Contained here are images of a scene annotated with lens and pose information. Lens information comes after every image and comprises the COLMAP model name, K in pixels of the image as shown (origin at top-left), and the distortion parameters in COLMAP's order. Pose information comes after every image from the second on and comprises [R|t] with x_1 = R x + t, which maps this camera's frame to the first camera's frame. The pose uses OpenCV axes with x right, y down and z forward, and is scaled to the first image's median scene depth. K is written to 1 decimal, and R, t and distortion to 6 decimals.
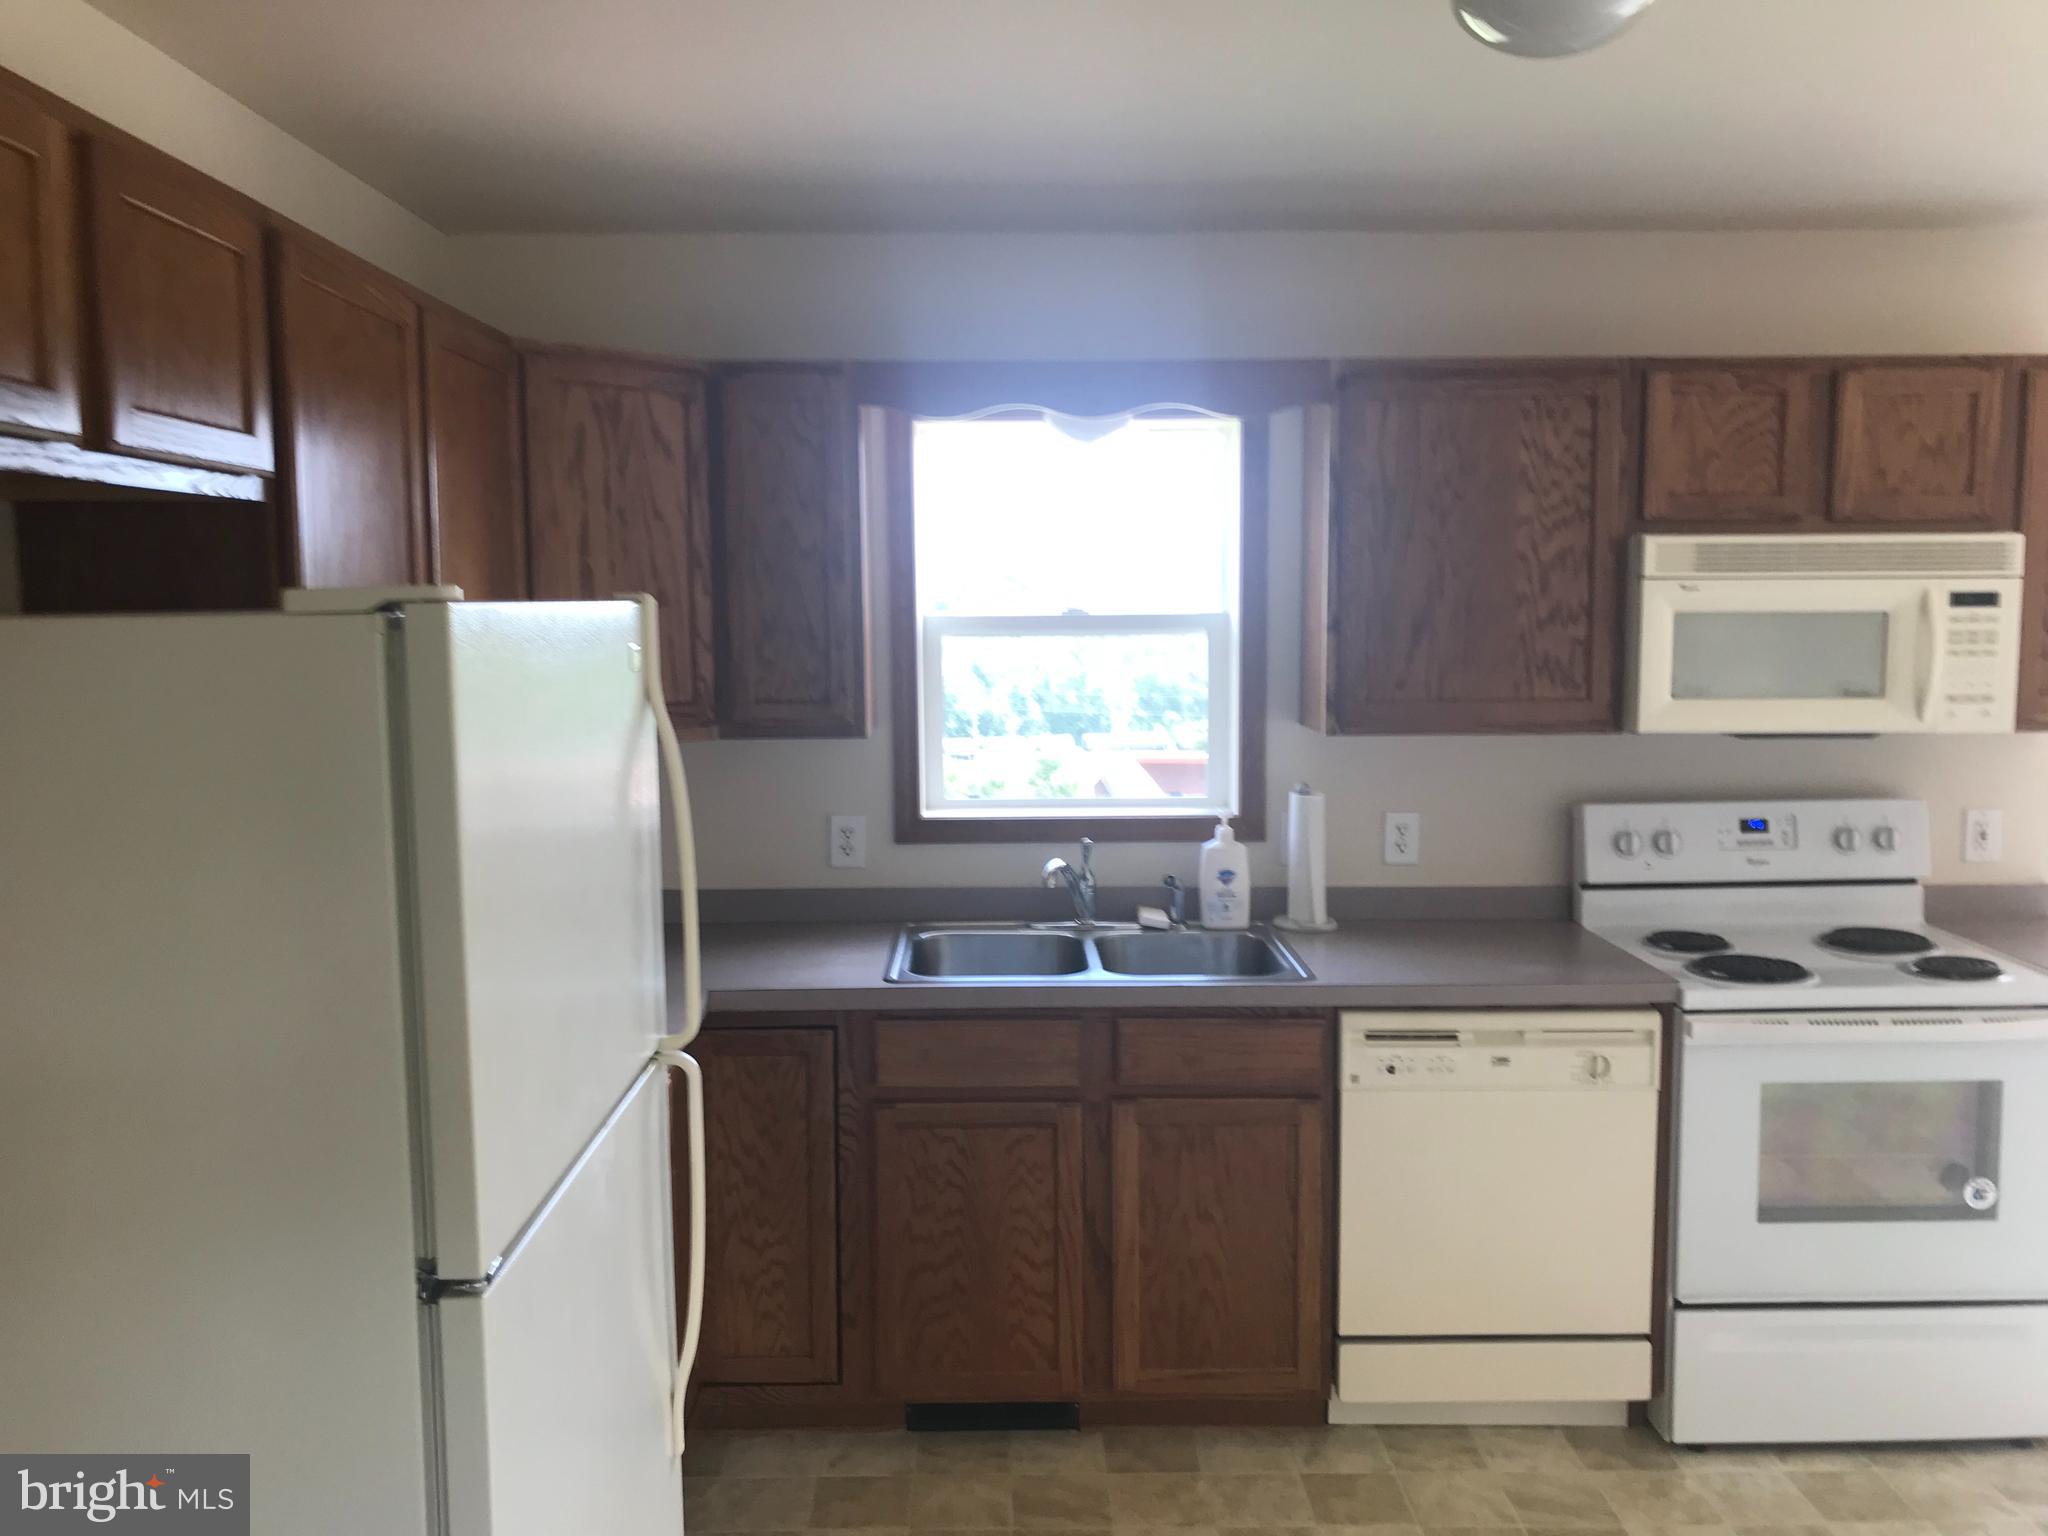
lens RADIAL K [[1688.1, 0, 1012.1], [0, 1688.1, 769.7], [0, 0, 1]] dist [0.025072, 0.004940]
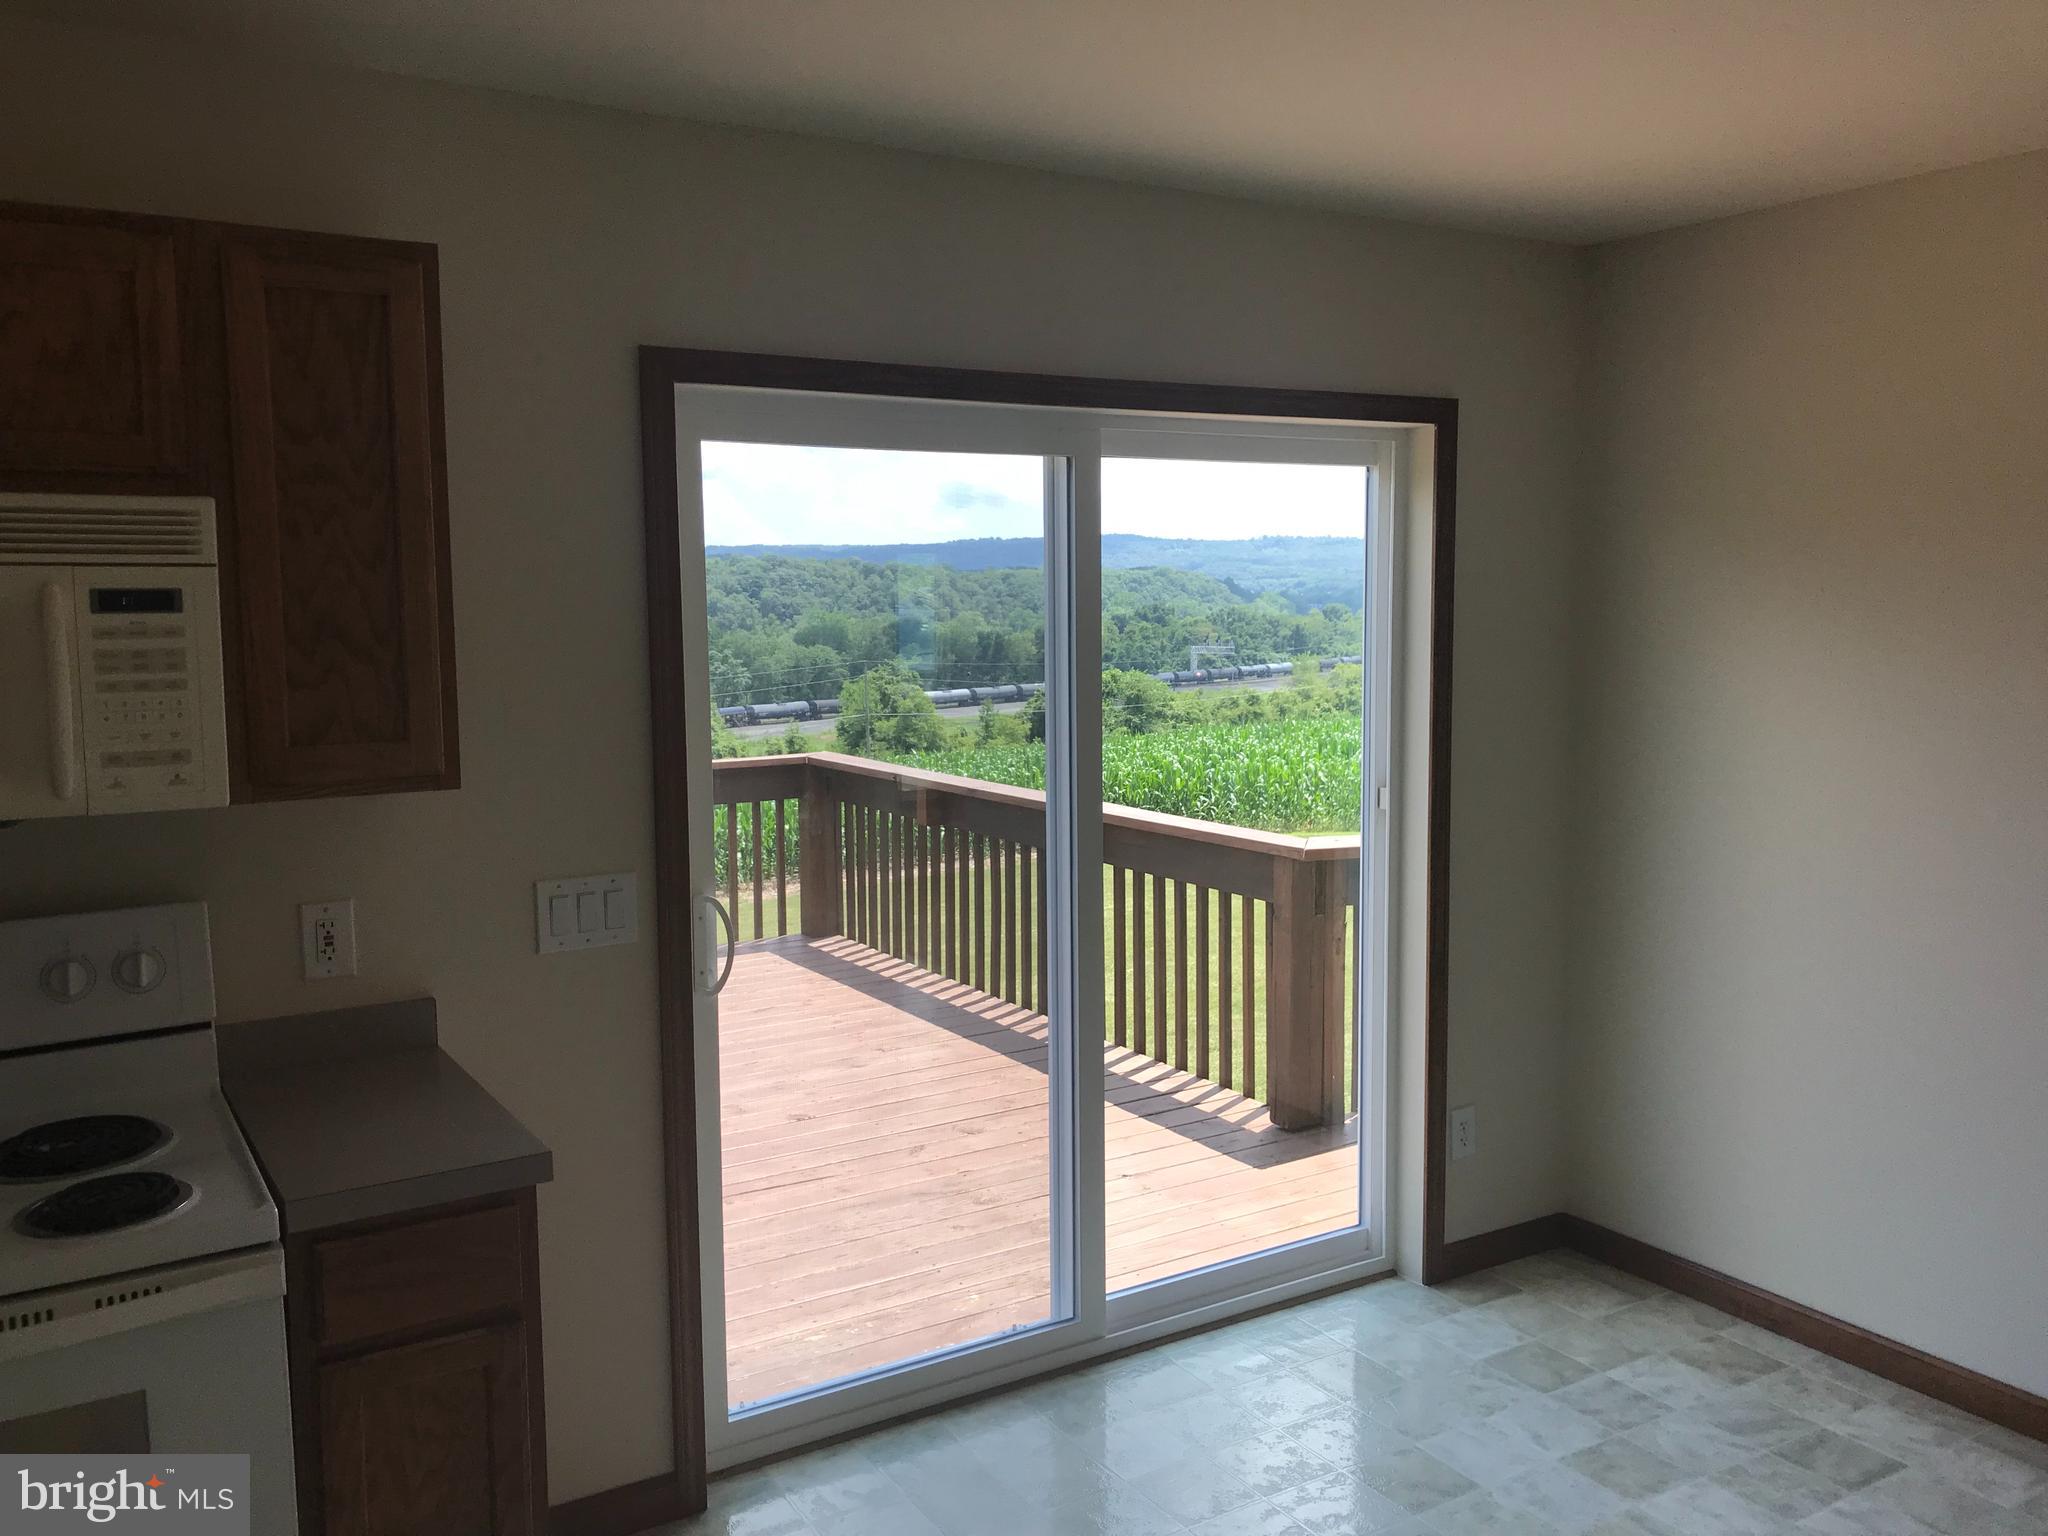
lens RADIAL K [[1677.4, 0, 1031.8], [0, 1677.4, 755.1], [0, 0, 1]] dist [0.209083, -0.006436]
pose [[0.854721, -0.063930, 0.515136, 0.506743], [0.069068, 0.997569, 0.009203, -0.026338], [-0.514472, 0.027713, 0.857059, 0.271374]]
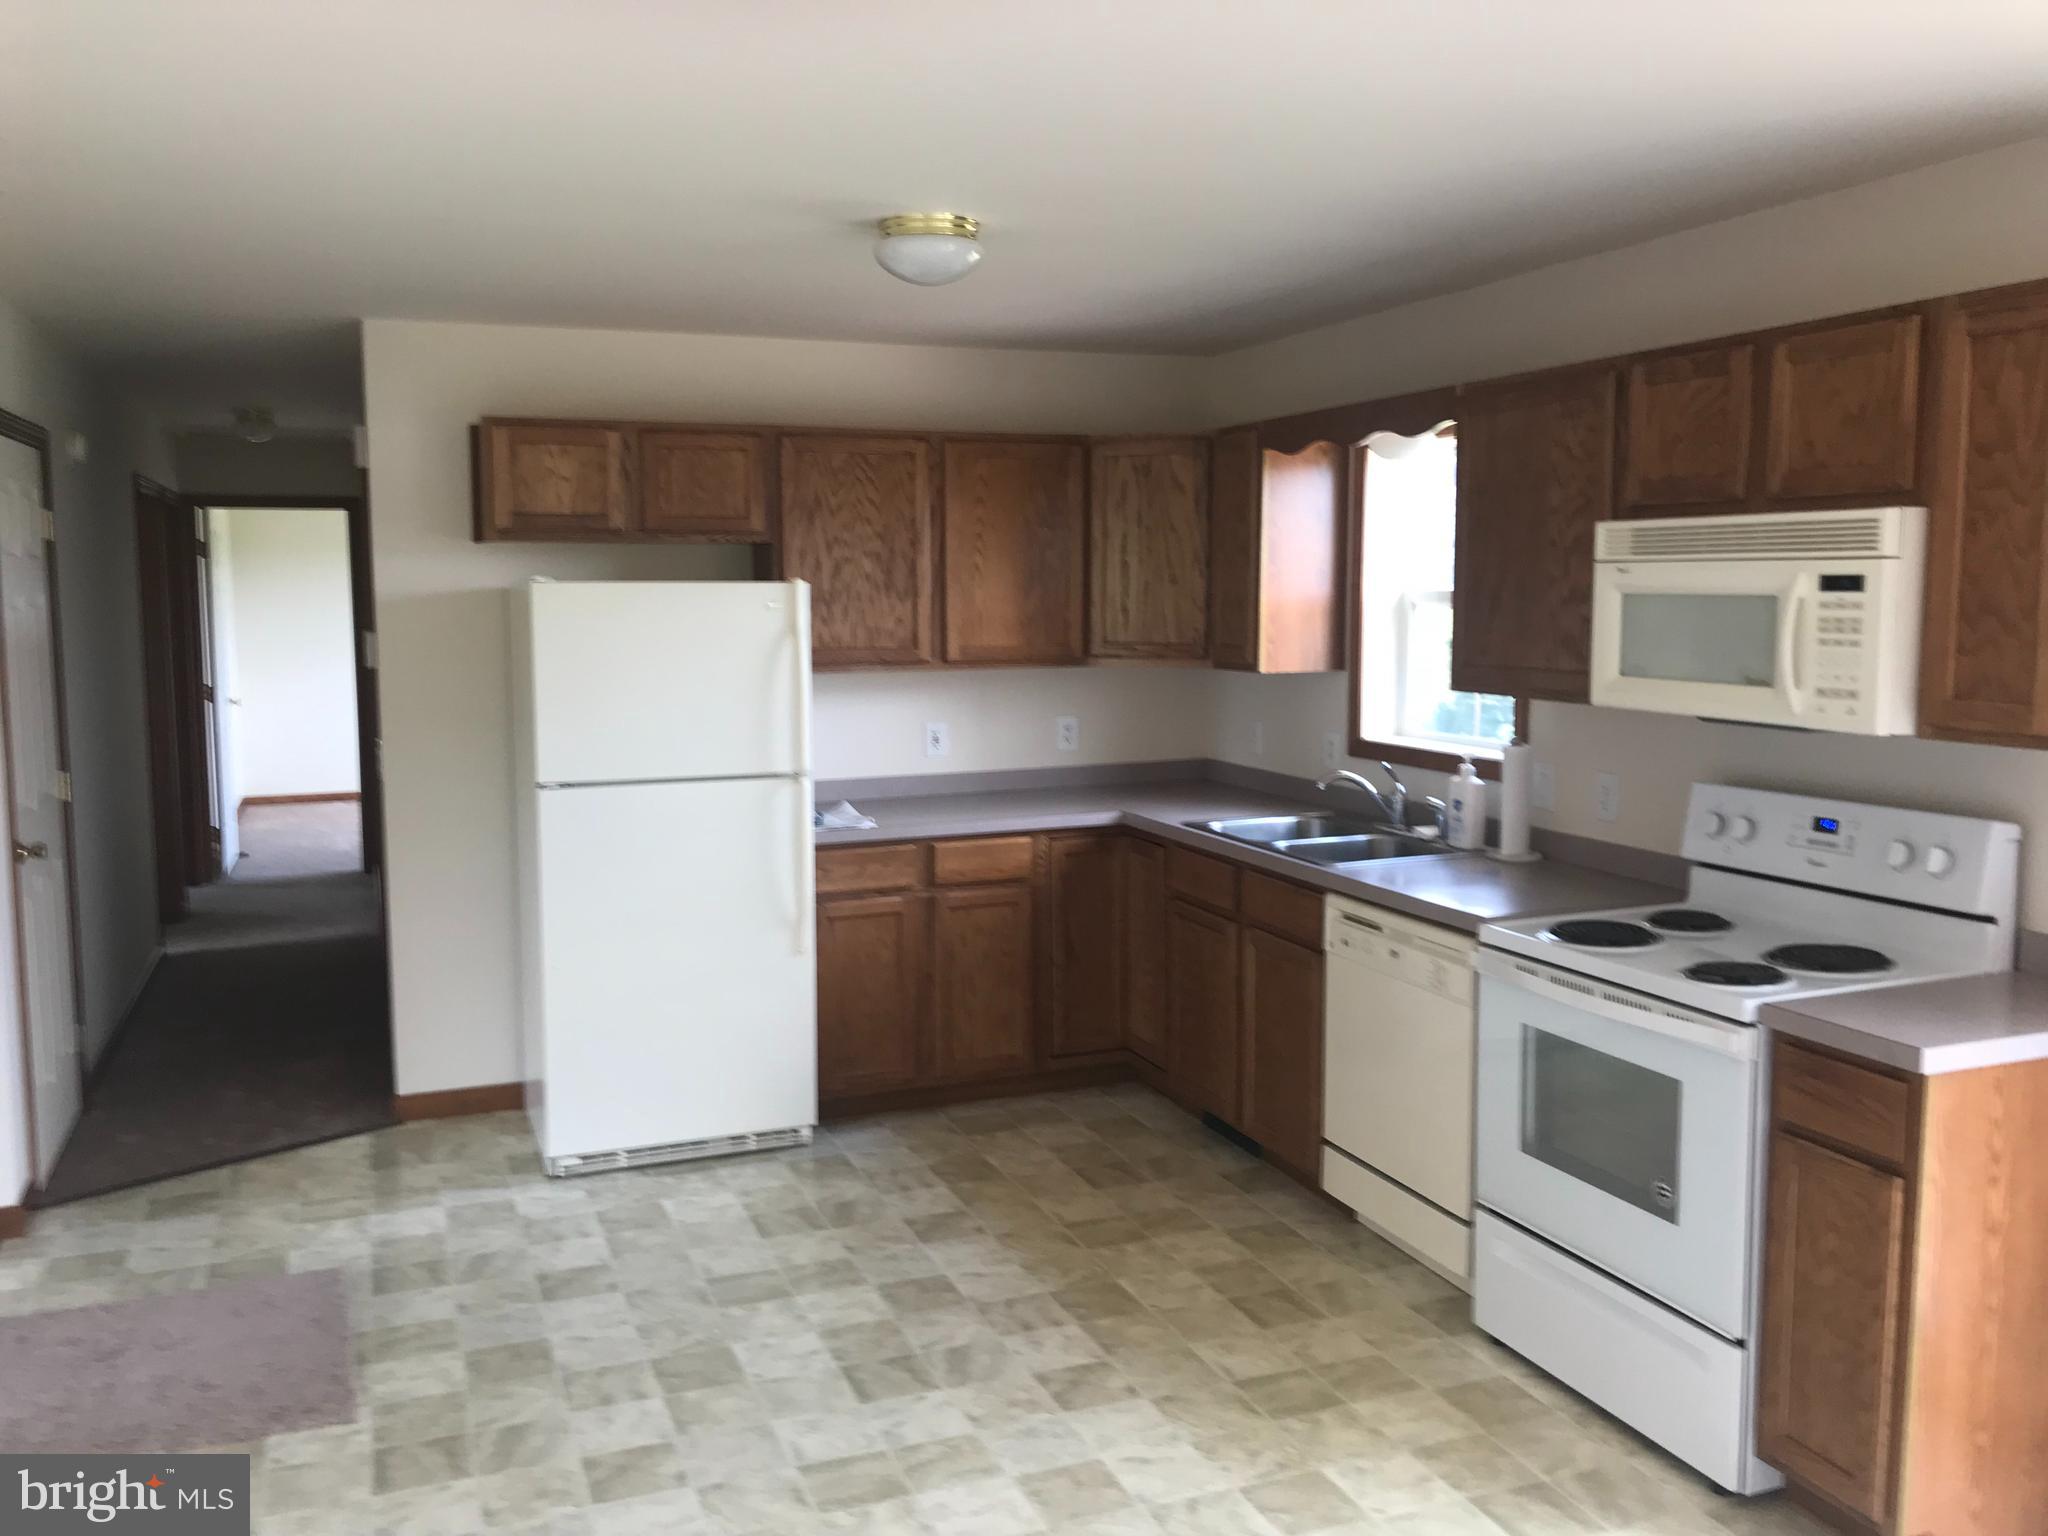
lens RADIAL K [[1688.1, 0, 1012.1], [0, 1688.1, 769.7], [0, 0, 1]] dist [0.025072, 0.004940]
pose [[0.342719, 0.106971, -0.933328, 1.259339], [-0.091619, 0.992566, 0.080118, -0.033898], [0.934960, 0.058052, 0.349972, 0.281646]]
